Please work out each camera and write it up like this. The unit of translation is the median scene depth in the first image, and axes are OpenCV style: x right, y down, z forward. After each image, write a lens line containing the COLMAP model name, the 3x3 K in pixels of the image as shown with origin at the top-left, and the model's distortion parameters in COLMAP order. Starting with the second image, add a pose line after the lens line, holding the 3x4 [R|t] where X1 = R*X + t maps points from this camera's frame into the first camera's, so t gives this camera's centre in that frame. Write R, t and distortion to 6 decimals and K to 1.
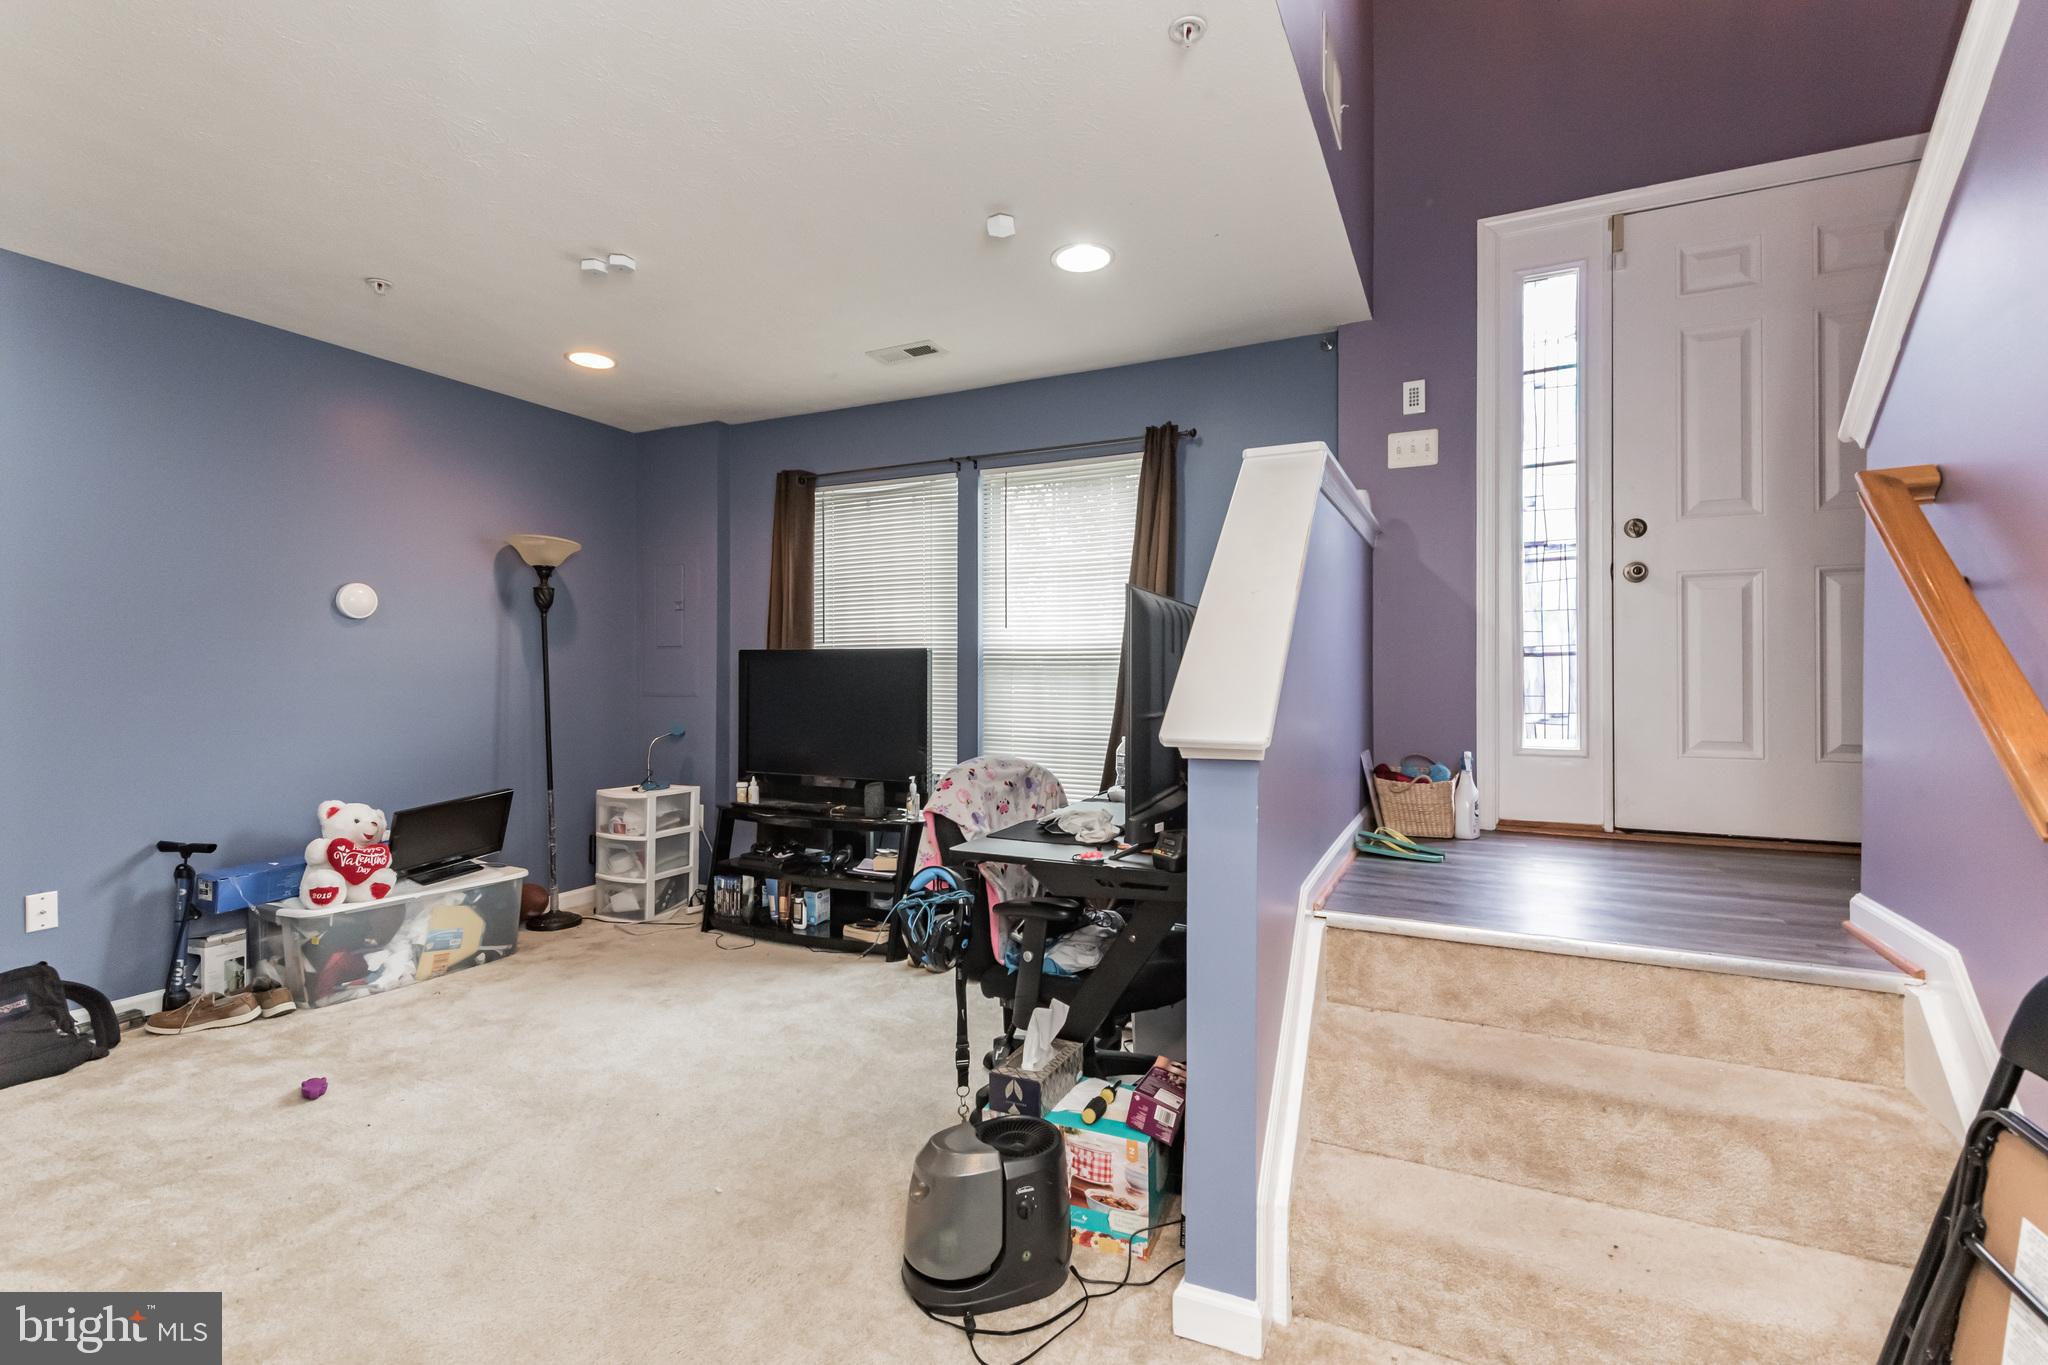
lens RADIAL K [[919.7, 0, 1018.4], [0, 919.7, 676.9], [0, 0, 1]] dist [-0.004005, -0.000826]
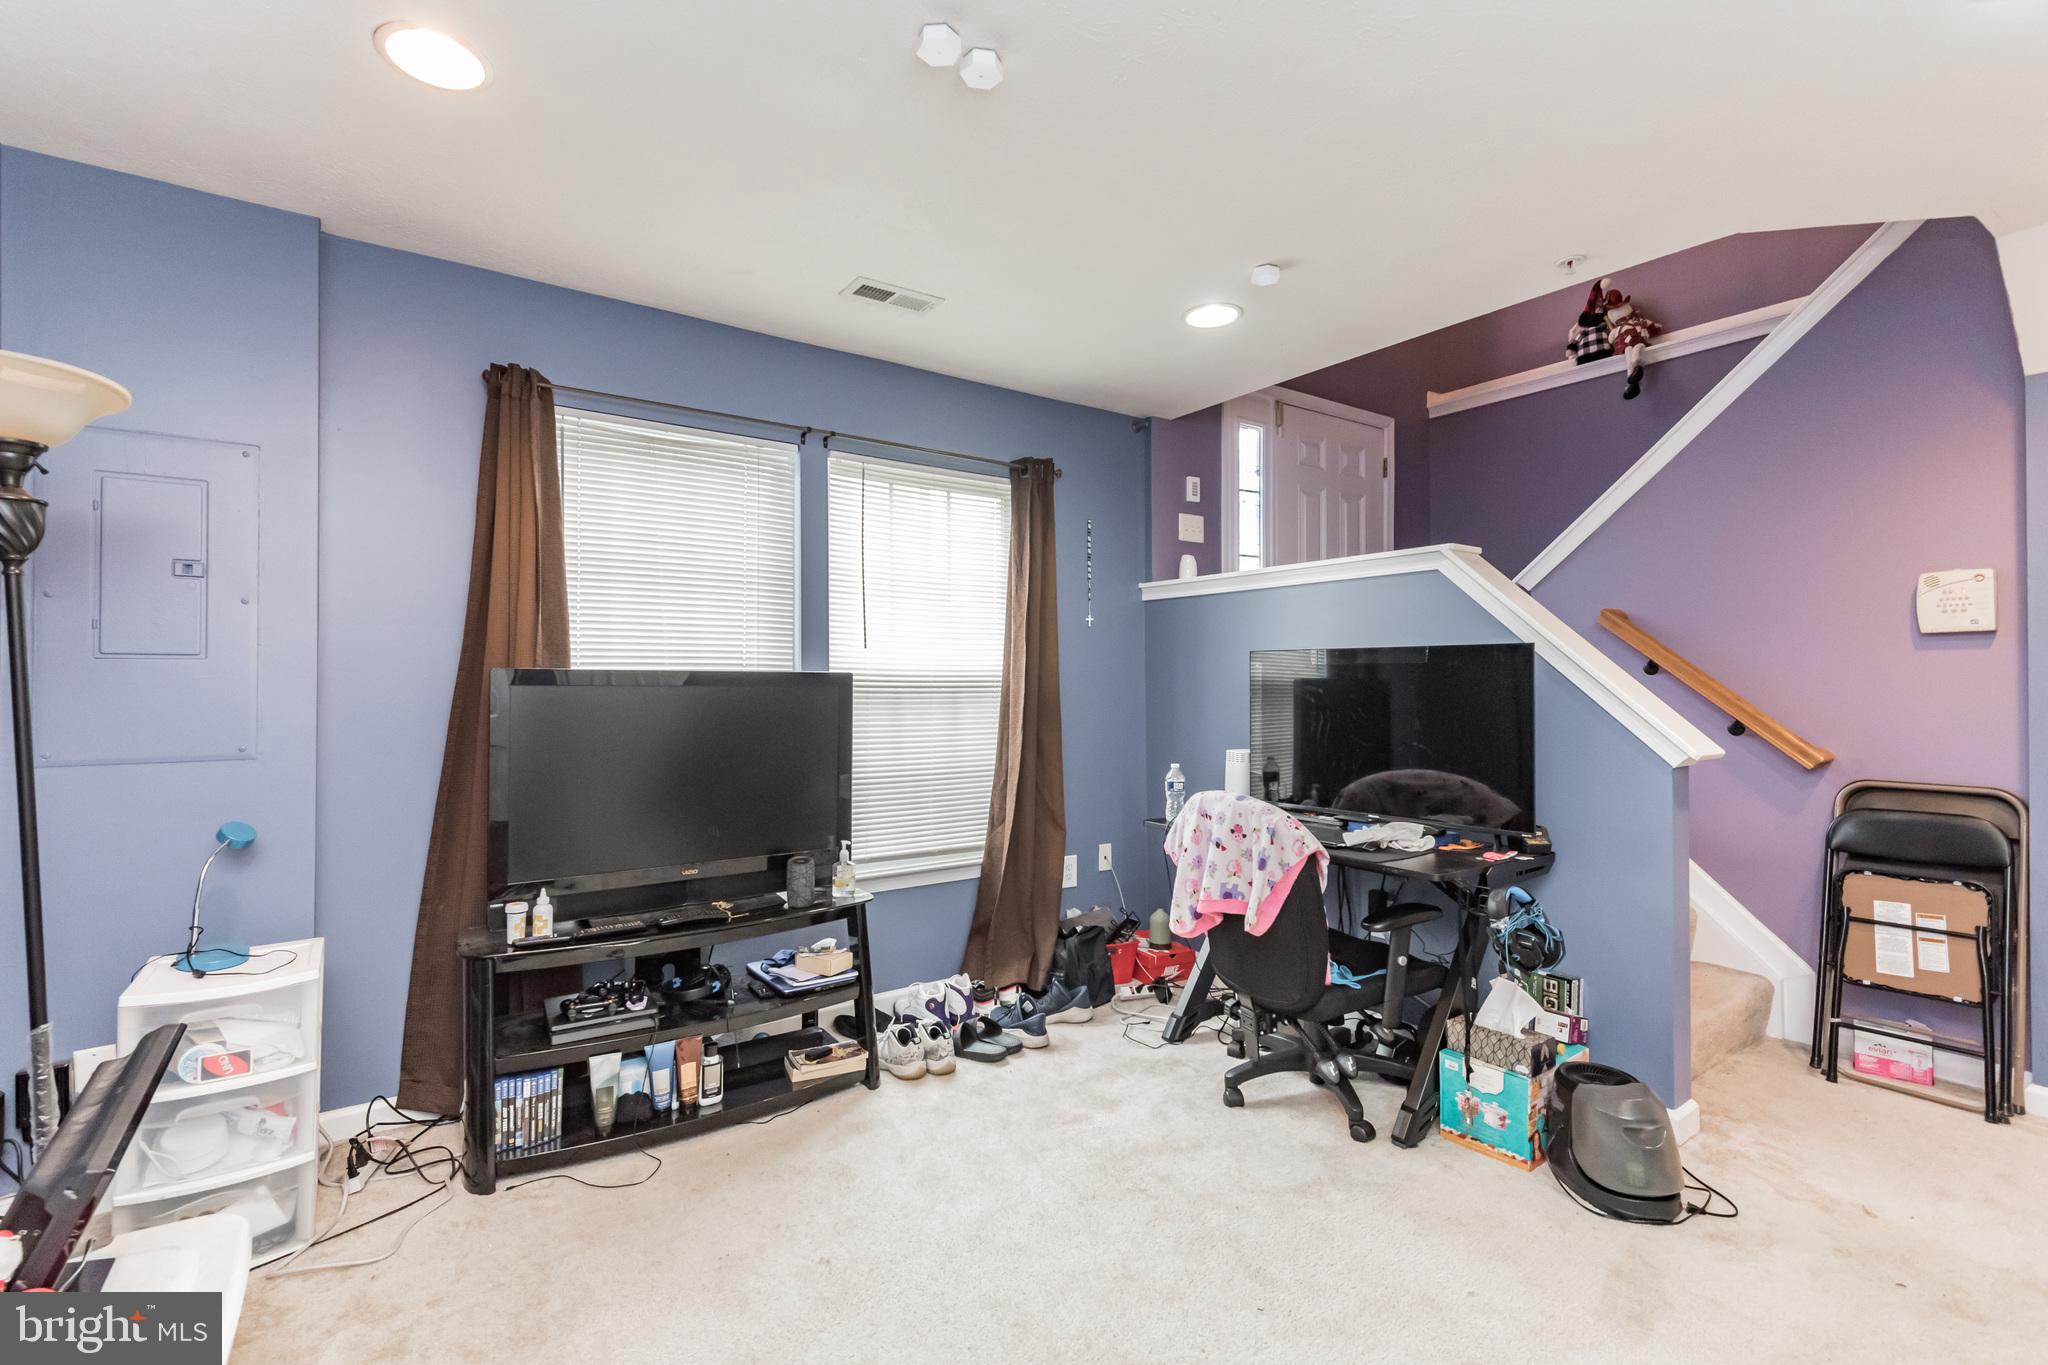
lens RADIAL K [[919.7, 0, 1012.6], [0, 919.7, 685.2], [0, 0, 1]] dist [-0.004005, -0.000826]
pose [[0.482768, 0.001083, 0.875747, -0.696131], [-0.002008, 0.999998, -0.000130, -0.021367], [-0.875746, -0.001696, 0.482770, 0.495441]]
